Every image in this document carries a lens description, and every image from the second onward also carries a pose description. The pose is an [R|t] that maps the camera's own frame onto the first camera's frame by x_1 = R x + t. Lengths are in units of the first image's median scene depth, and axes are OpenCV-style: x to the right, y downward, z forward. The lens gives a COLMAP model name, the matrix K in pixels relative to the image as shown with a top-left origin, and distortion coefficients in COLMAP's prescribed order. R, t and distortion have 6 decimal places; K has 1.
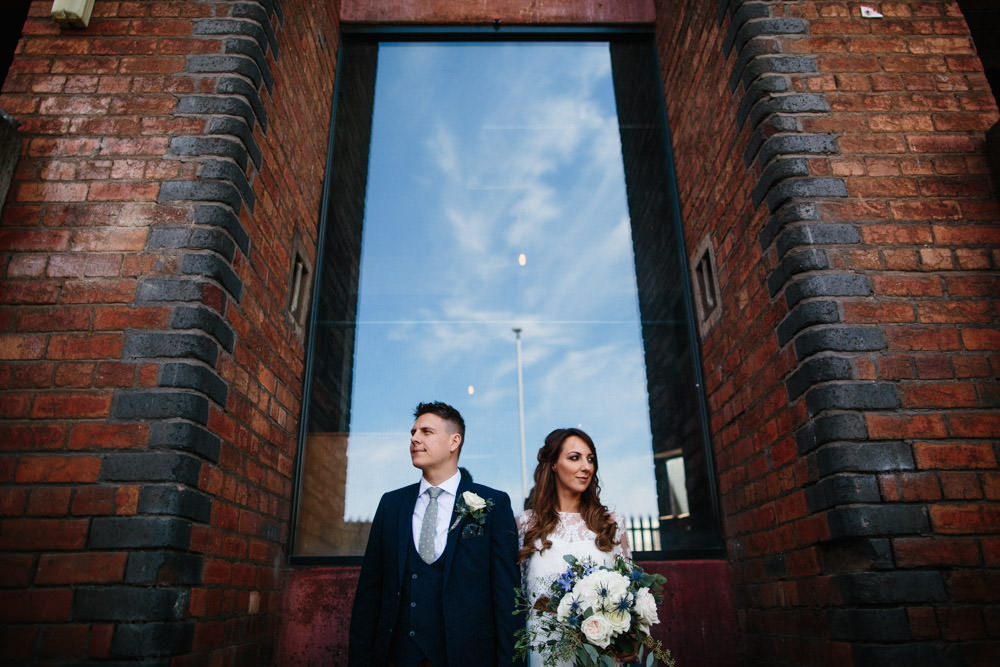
lens RADIAL K [[679.4, 0, 500.4], [0, 679.4, 327.2], [0, 0, 1]] dist [-0.049204, 0.043984]
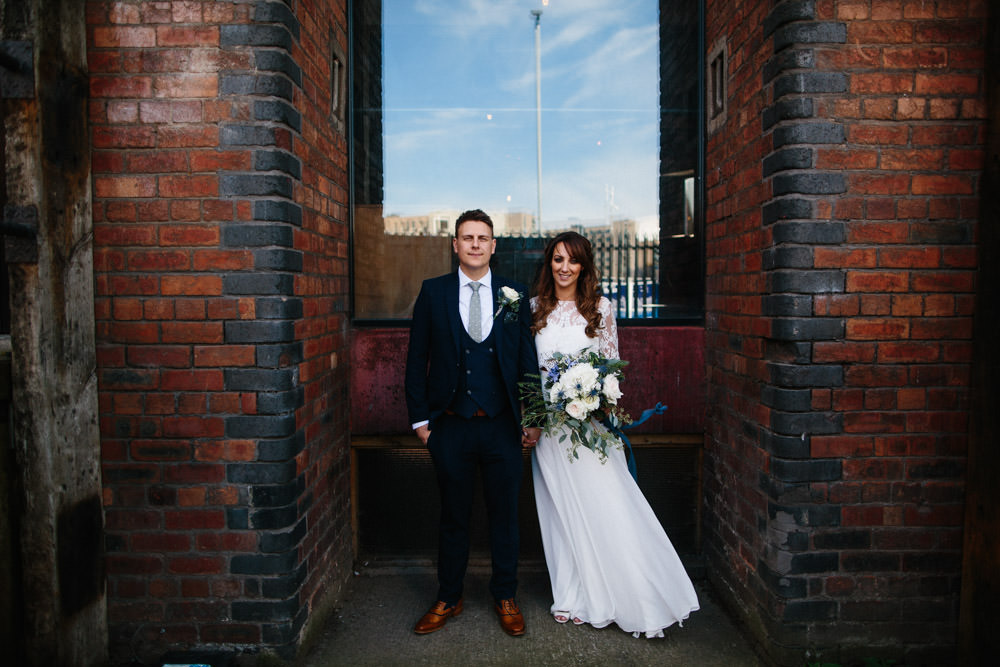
lens RADIAL K [[679.4, 0, 499.2], [0, 679.4, 334.2], [0, 0, 1]] dist [-0.049204, 0.043984]
pose [[0.999643, 0.011381, -0.024172, -0.014604], [-0.000349, 0.910217, 0.414132, -0.222943], [0.026715, -0.413976, 0.909896, -0.209112]]
